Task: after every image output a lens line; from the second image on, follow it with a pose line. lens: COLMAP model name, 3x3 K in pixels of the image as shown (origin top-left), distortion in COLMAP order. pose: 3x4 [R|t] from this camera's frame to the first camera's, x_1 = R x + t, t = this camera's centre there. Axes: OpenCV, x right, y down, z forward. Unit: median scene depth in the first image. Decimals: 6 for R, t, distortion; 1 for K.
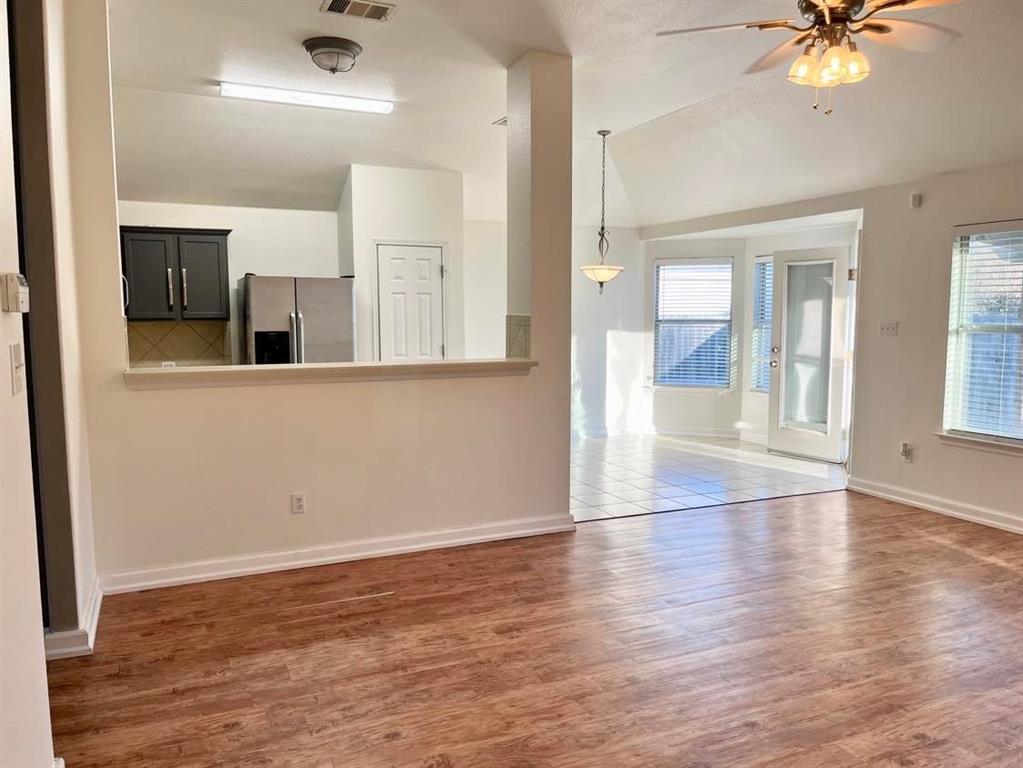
lens RADIAL K [[806.9, 0, 511.5], [0, 806.9, 384.0], [0, 0, 1]] dist [0.072730, -0.130930]
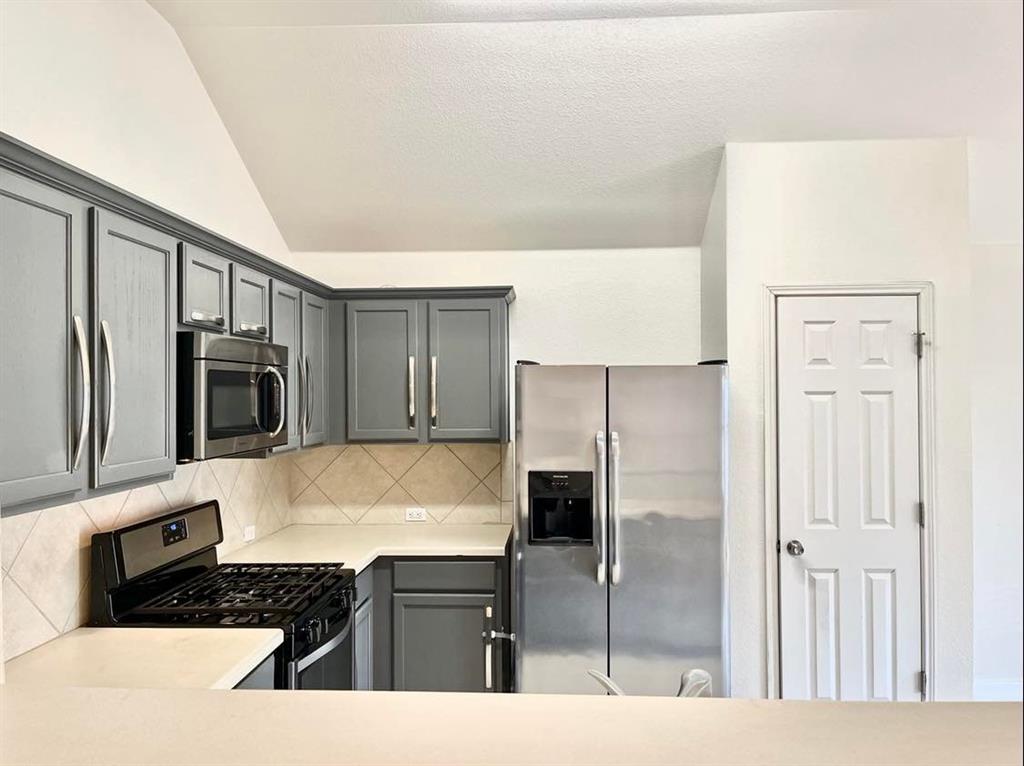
lens RADIAL K [[807.7, 0, 512.0], [0, 807.7, 383.0], [0, 0, 1]] dist [0.072730, -0.130930]
pose [[0.888477, -0.008343, -0.458845, -0.082054], [-0.038770, 0.994896, -0.093160, -0.067849], [0.457280, 0.100560, 0.883619, 0.501247]]
